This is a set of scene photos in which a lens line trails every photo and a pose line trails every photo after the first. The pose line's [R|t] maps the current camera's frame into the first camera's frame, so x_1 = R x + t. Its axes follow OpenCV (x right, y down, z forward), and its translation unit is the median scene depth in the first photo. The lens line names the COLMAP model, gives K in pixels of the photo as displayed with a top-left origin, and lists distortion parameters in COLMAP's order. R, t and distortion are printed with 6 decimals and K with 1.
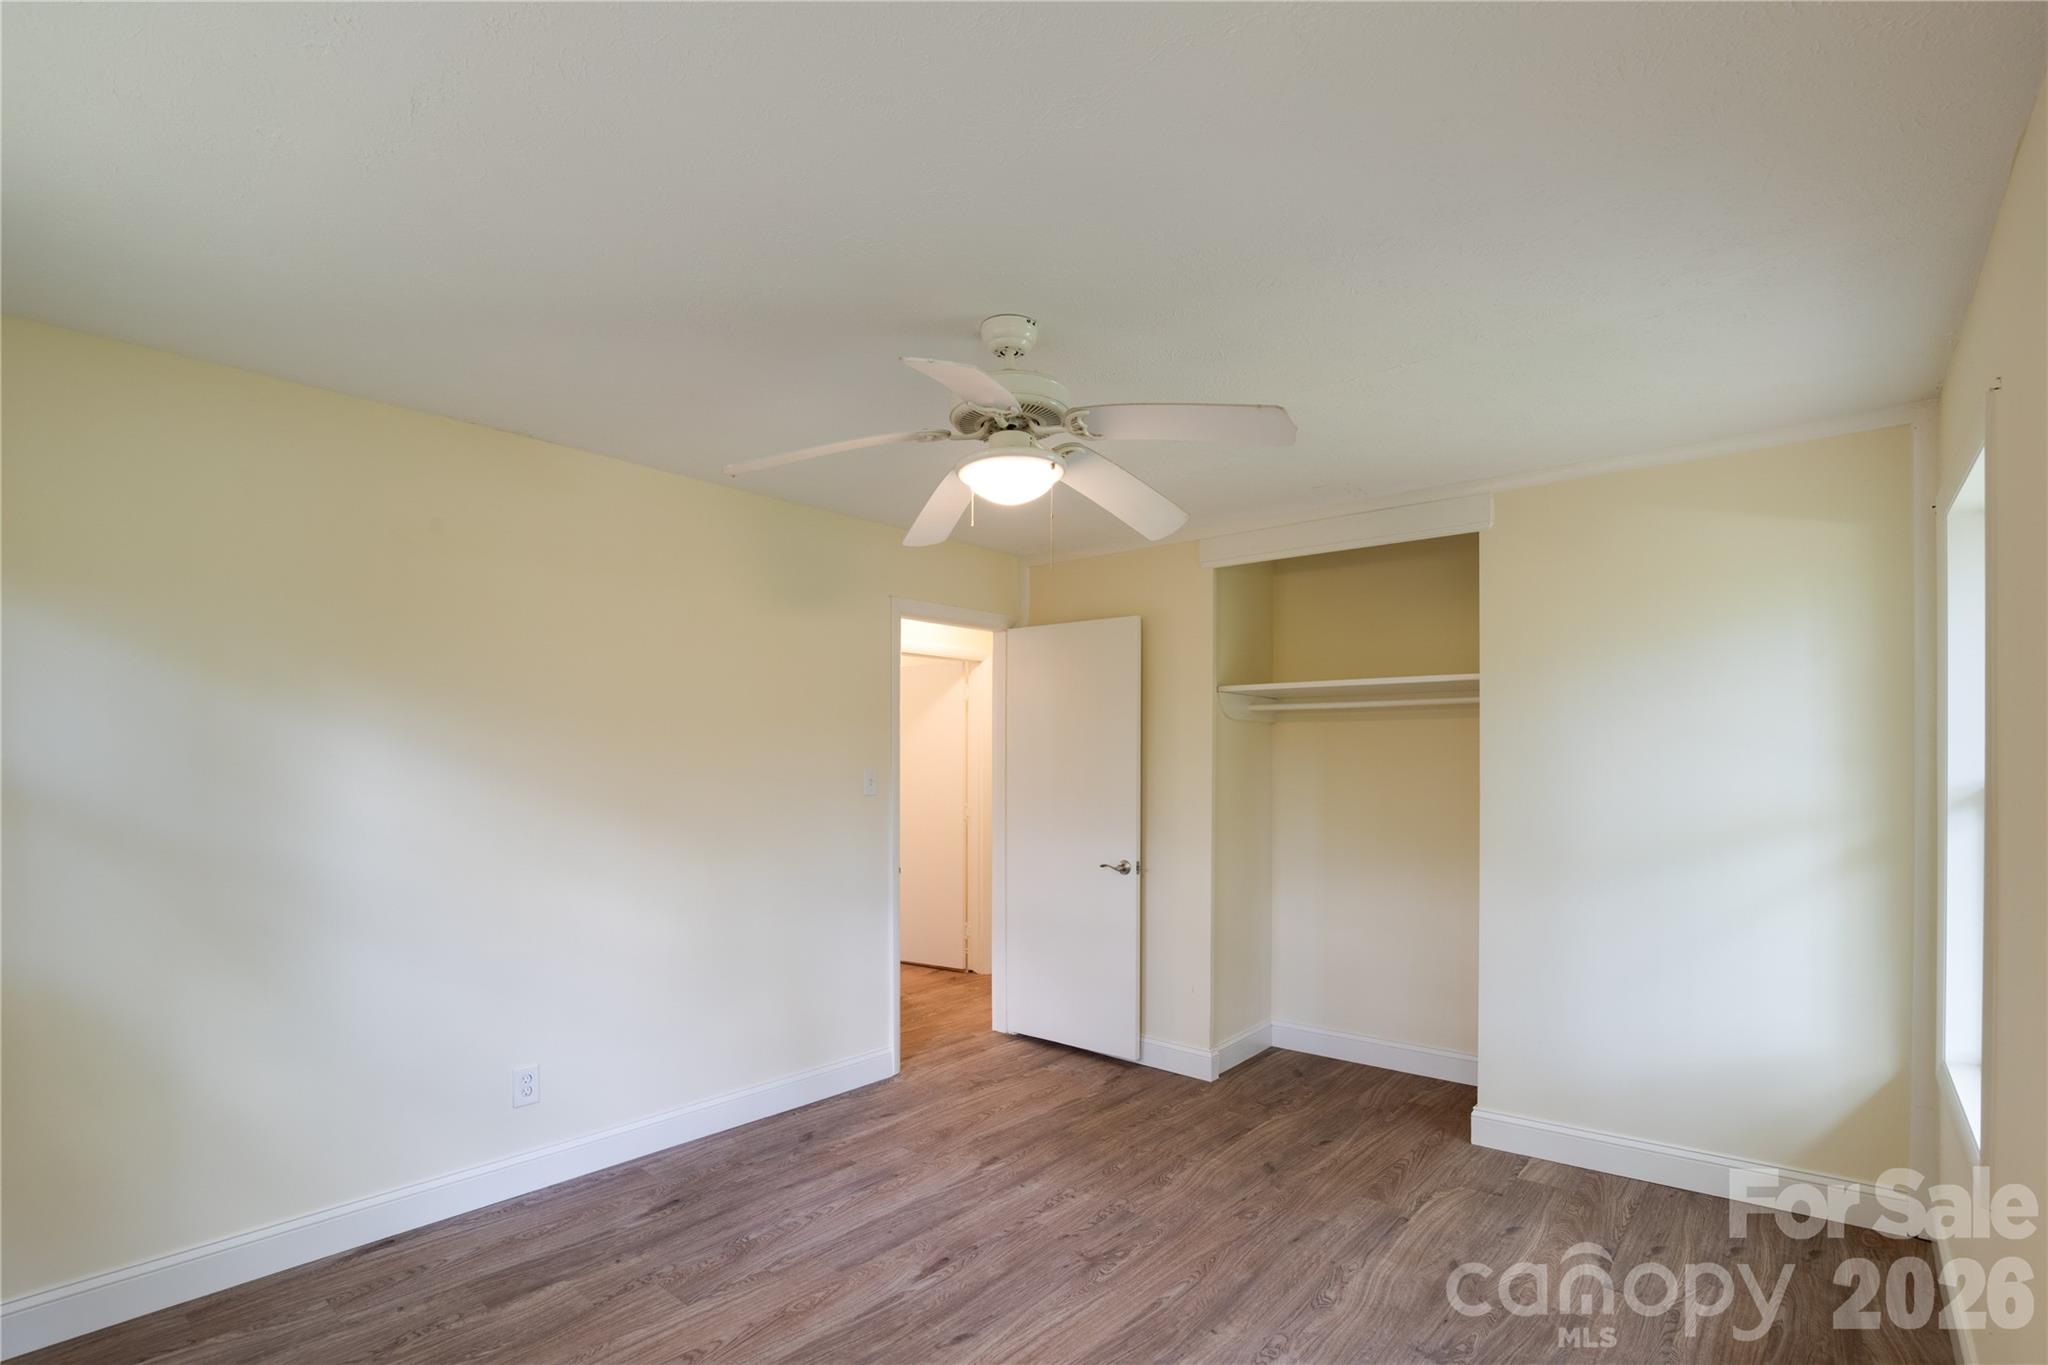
lens RADIAL K [[999.5, 0, 1054.4], [0, 999.5, 753.1], [0, 0, 1]] dist [-0.032589, 0.000574]
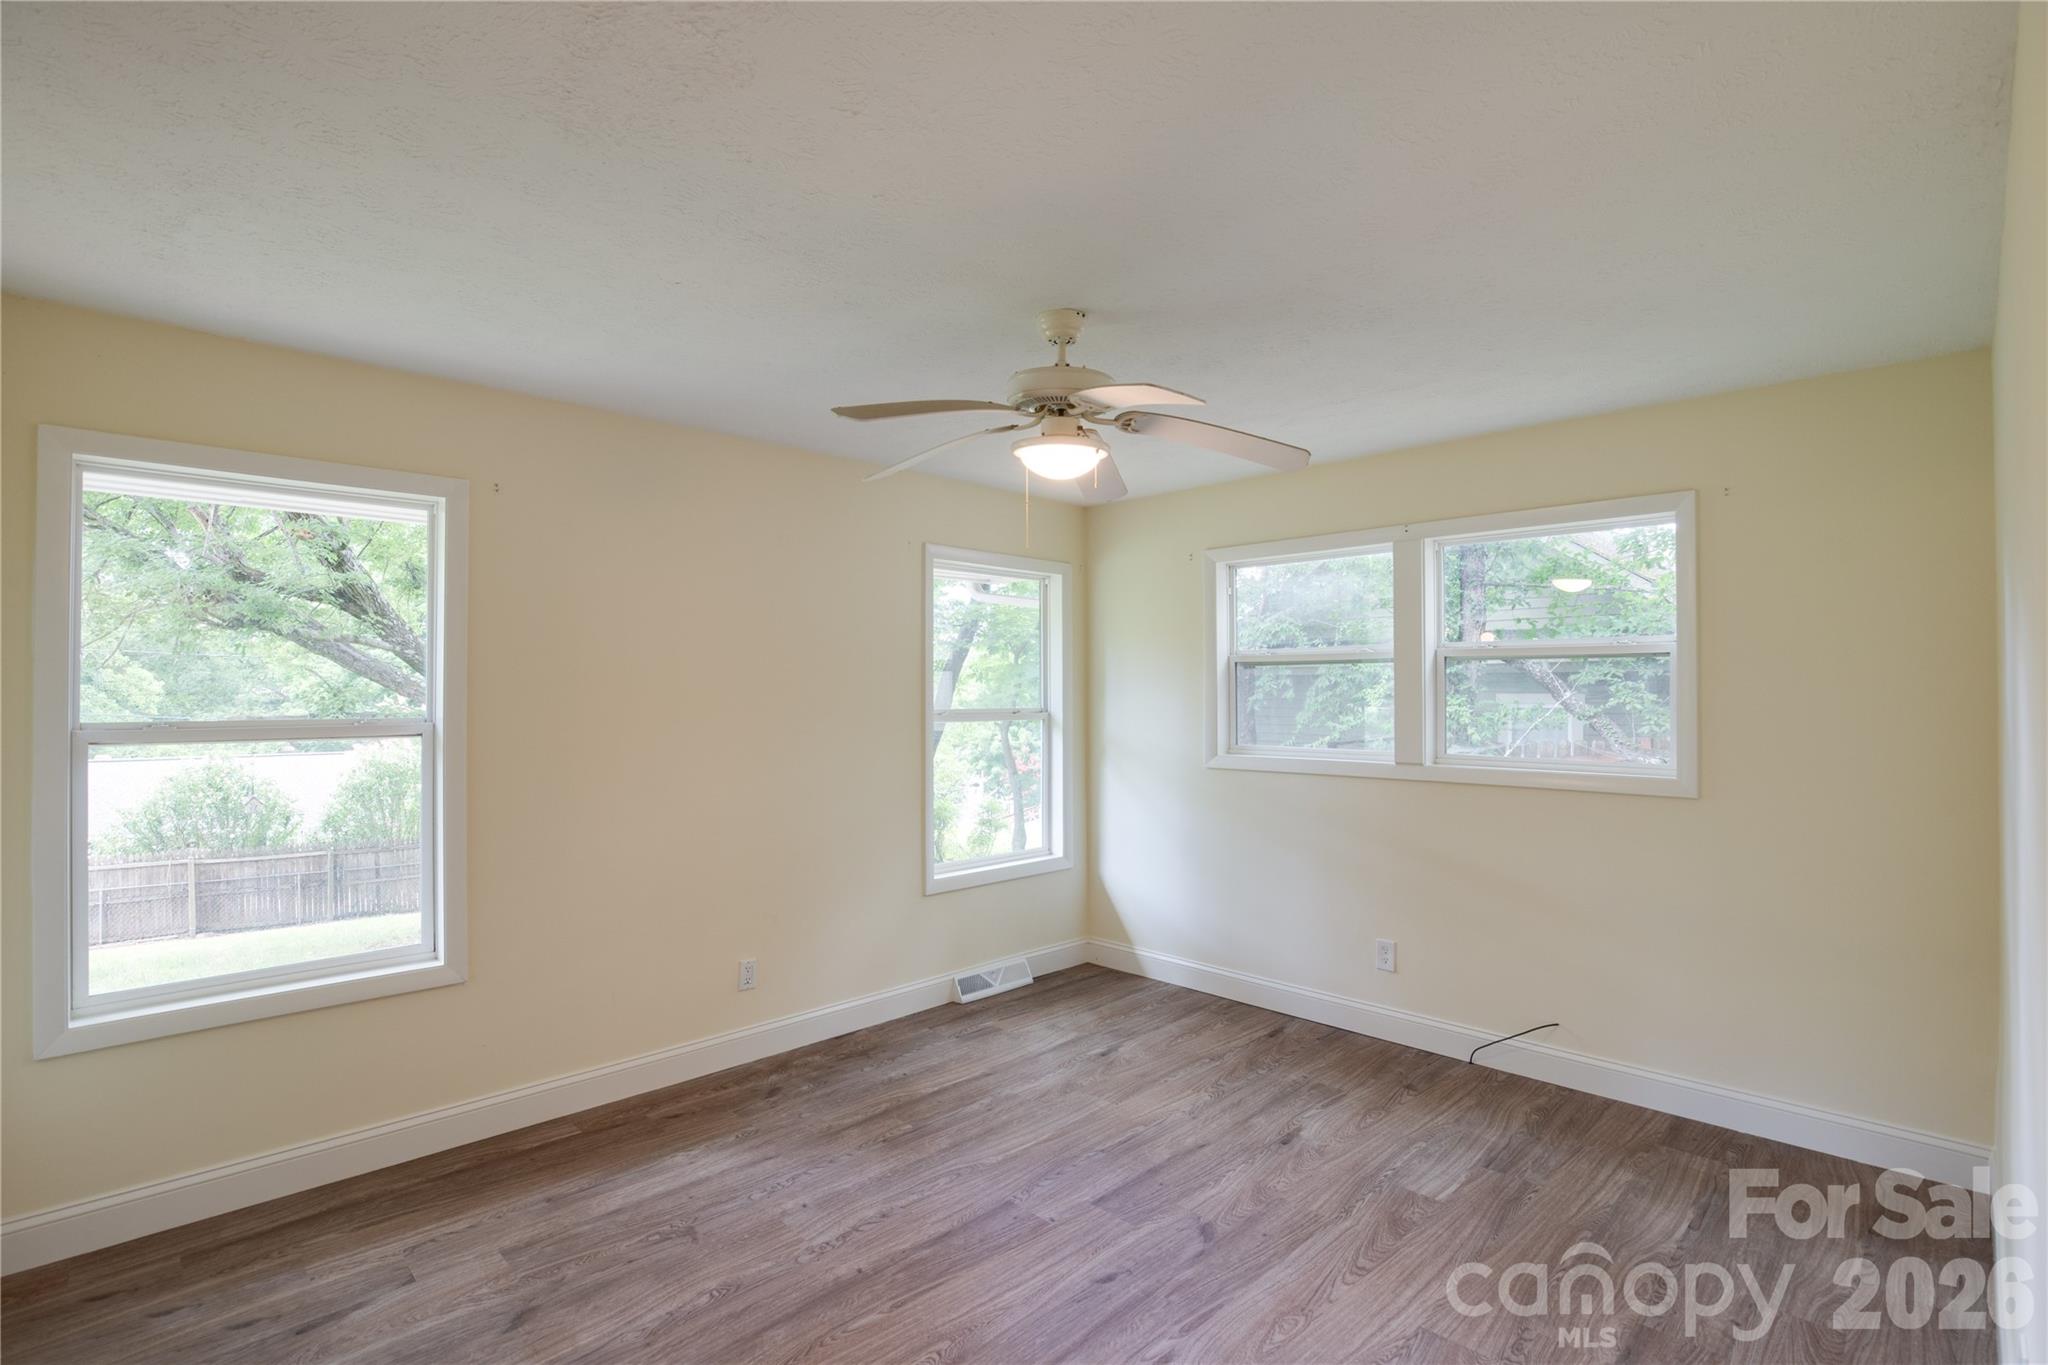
lens RADIAL K [[942.1, 0, 1030.3], [0, 942.1, 689.2], [0, 0, 1]] dist [-0.032064, 0.004016]
pose [[-0.993426, -0.001031, 0.114469, -0.100565], [-0.001222, 0.999998, -0.001600, -0.009836], [-0.114467, -0.001730, -0.993426, 1.586791]]
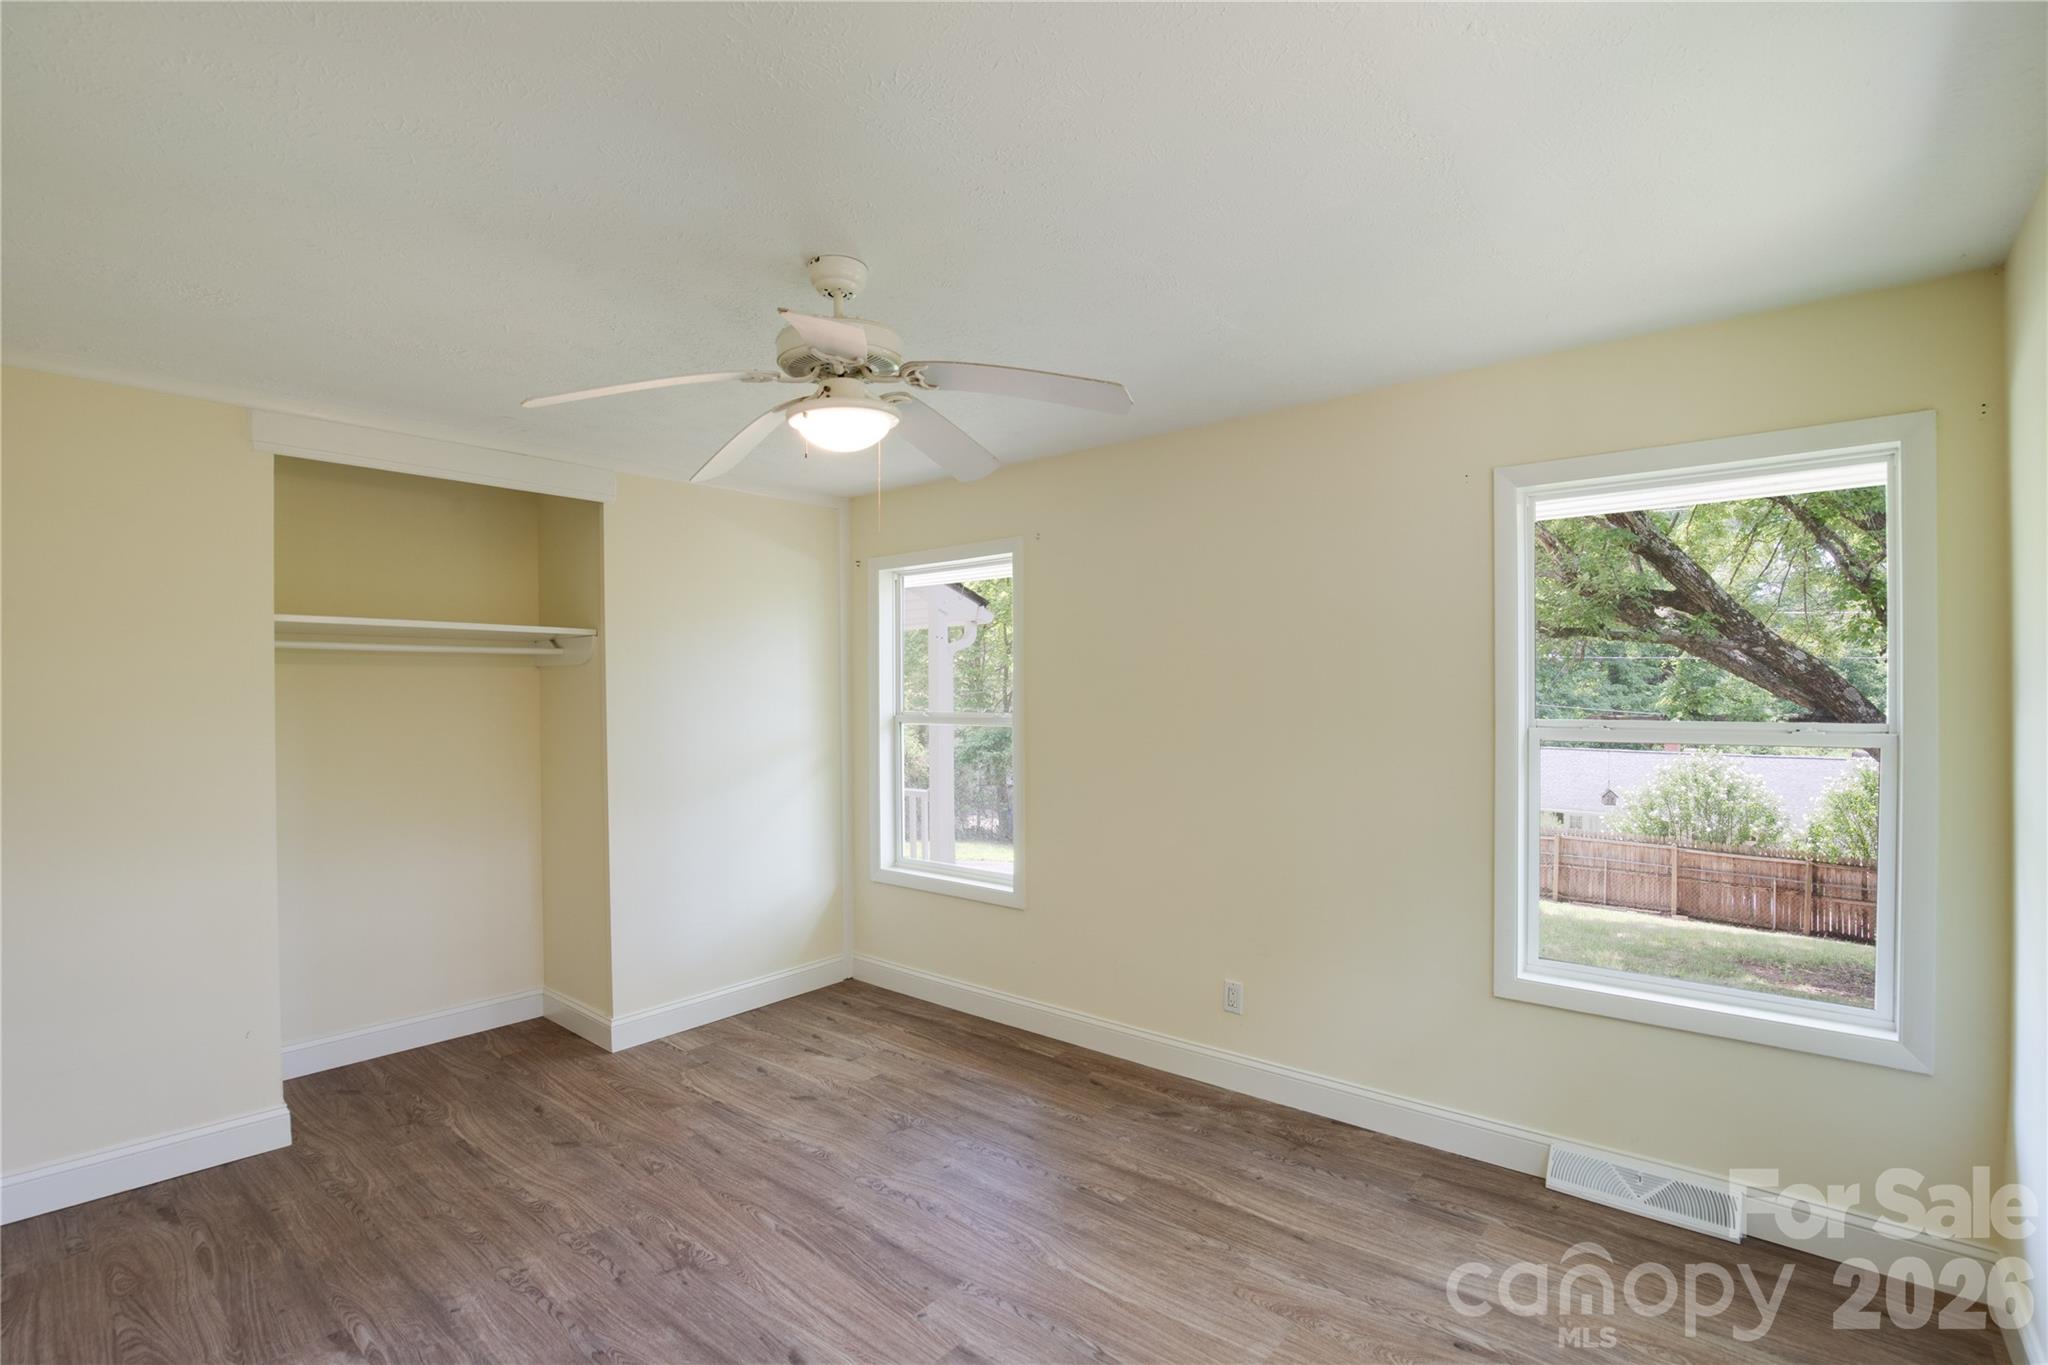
lens RADIAL K [[942.1, 0, 1030.3], [0, 942.1, 689.2], [0, 0, 1]] dist [-0.032064, 0.004016]
pose [[0.012438, 0.003094, 0.999918, -0.758093], [0.002504, 0.999992, -0.003125, -0.012036], [-0.999920, 0.002543, 0.012430, 0.627015]]
